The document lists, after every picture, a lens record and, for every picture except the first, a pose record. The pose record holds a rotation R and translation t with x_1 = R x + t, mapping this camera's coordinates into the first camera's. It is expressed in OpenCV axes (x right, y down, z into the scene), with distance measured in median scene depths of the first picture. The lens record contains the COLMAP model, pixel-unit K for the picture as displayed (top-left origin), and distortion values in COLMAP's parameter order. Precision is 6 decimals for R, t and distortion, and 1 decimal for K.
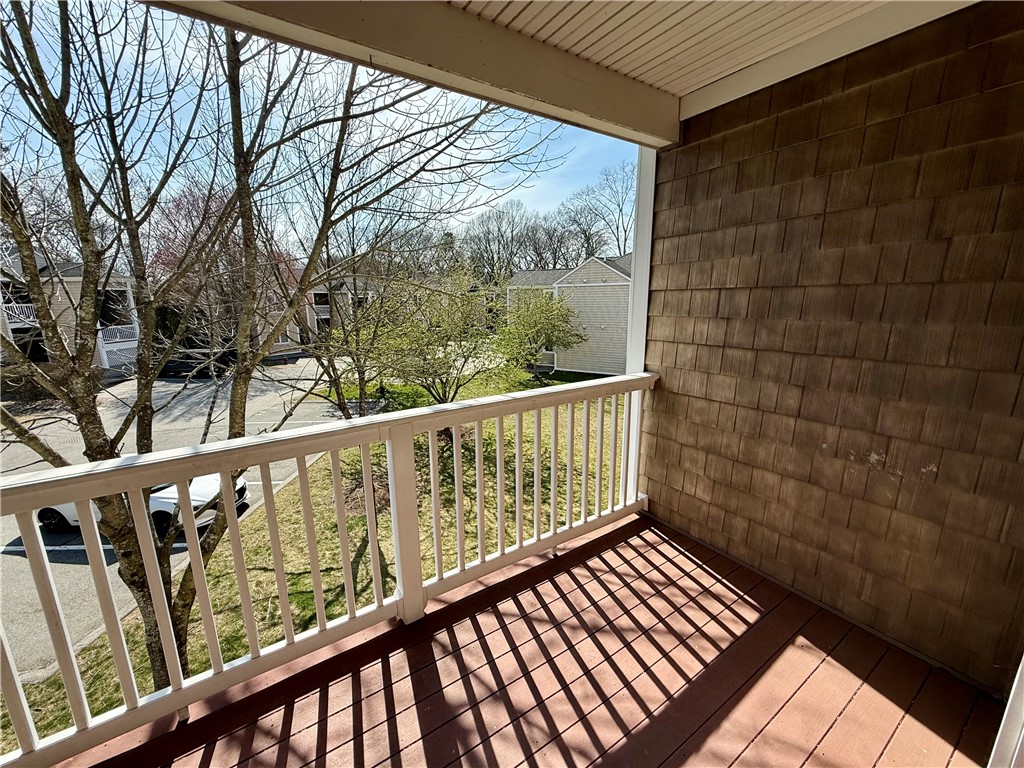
lens RADIAL K [[413.6, 0, 532.1], [0, 413.6, 394.3], [0, 0, 1]] dist [0.002621, 0.000401]
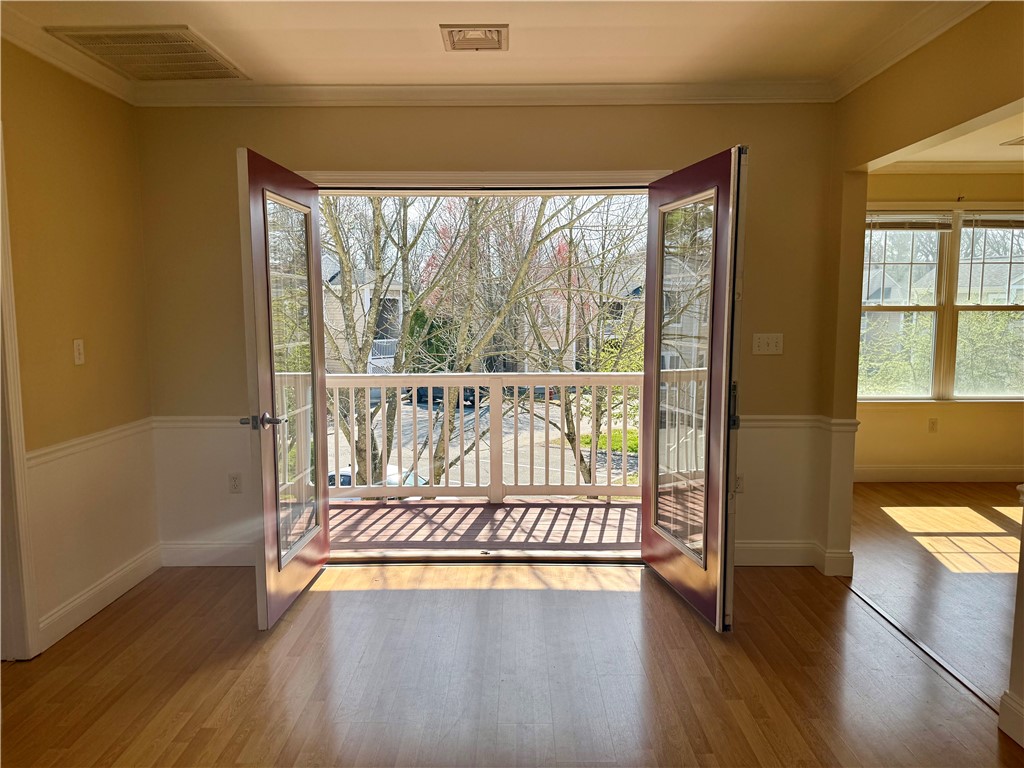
lens RADIAL K [[769.5, 0, 512.0], [0, 769.5, 384.0], [0, 0, 1]] dist [-0.001203, -0.000526]
pose [[0.821508, 0.052882, -0.567740, 0.792855], [-0.123144, 0.988647, -0.086099, 0.187537], [0.556741, 0.140645, 0.818693, -0.823572]]
